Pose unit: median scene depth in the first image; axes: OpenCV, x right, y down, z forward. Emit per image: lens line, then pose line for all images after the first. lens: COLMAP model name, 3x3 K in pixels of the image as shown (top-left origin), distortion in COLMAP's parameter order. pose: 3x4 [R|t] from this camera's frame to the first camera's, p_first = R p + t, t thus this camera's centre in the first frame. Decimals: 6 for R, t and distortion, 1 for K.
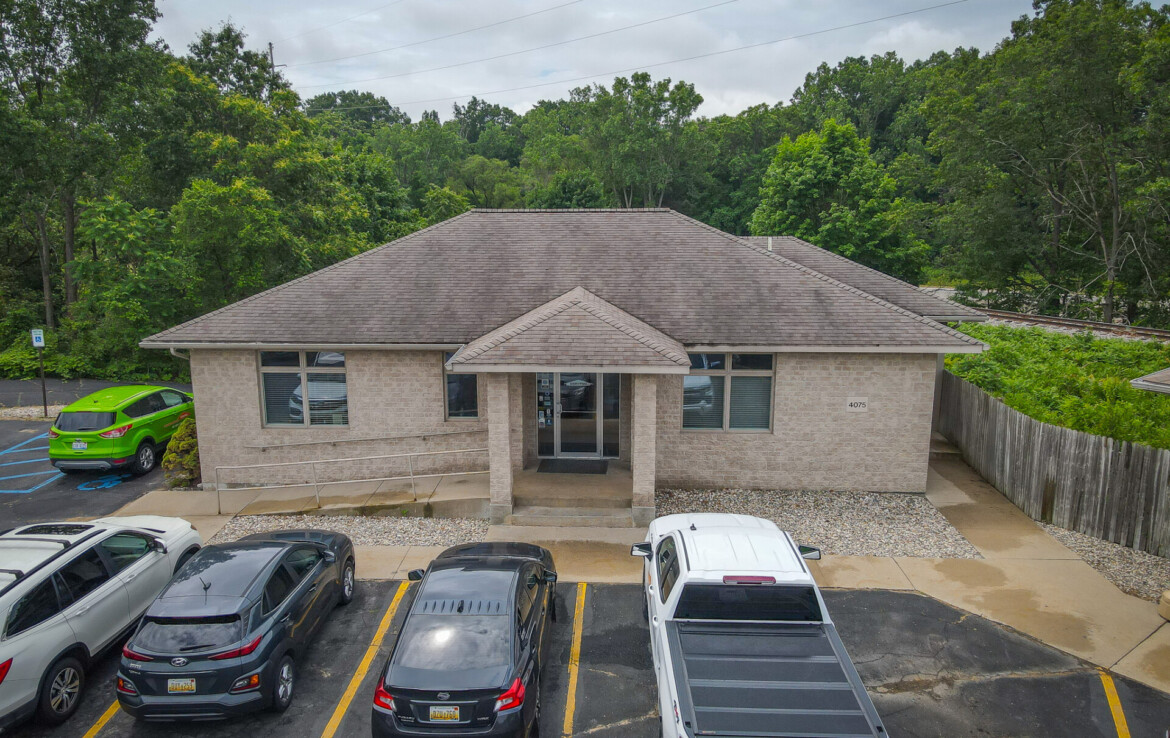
lens RADIAL K [[873.5, 0, 585.1], [0, 873.5, 361.7], [0, 0, 1]] dist [0.014654, 0.014455]
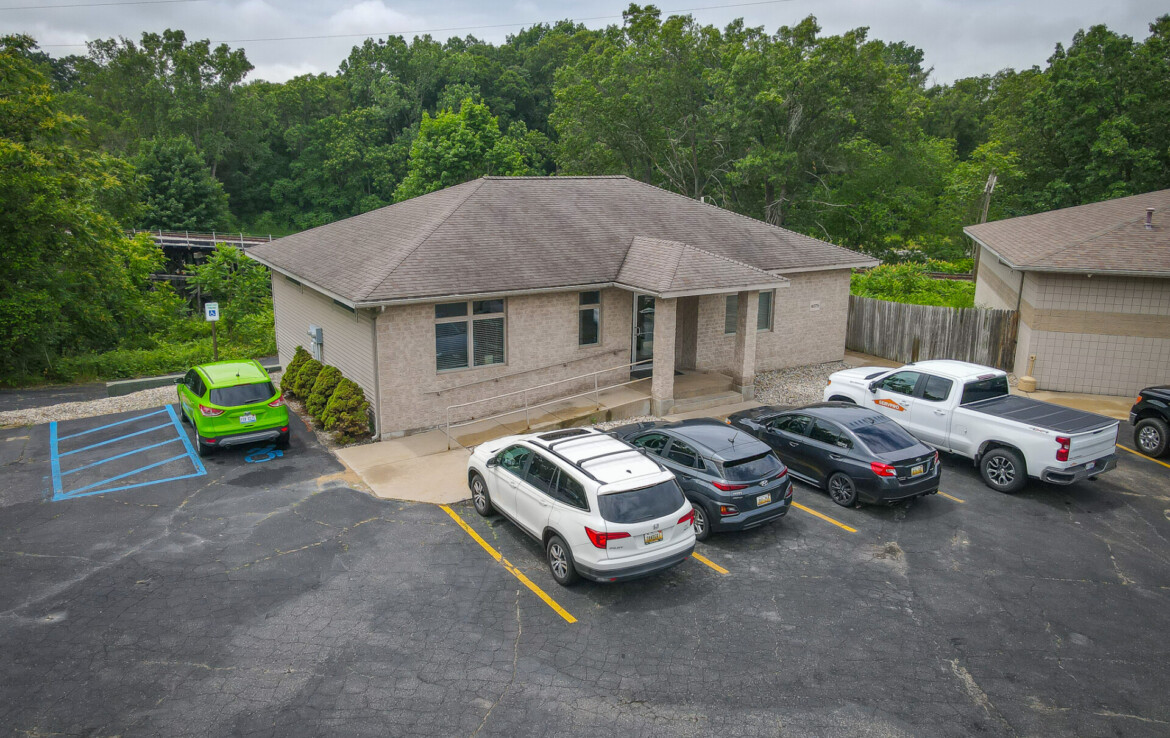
lens RADIAL K [[873.5, 0, 585.0], [0, 873.5, 374.0], [0, 0, 1]] dist [0.014654, 0.014455]
pose [[0.818454, -0.126666, 0.560436, -0.842087], [0.102424, 0.991939, 0.074611, 0.012069], [-0.565369, -0.003664, 0.824830, -0.018522]]
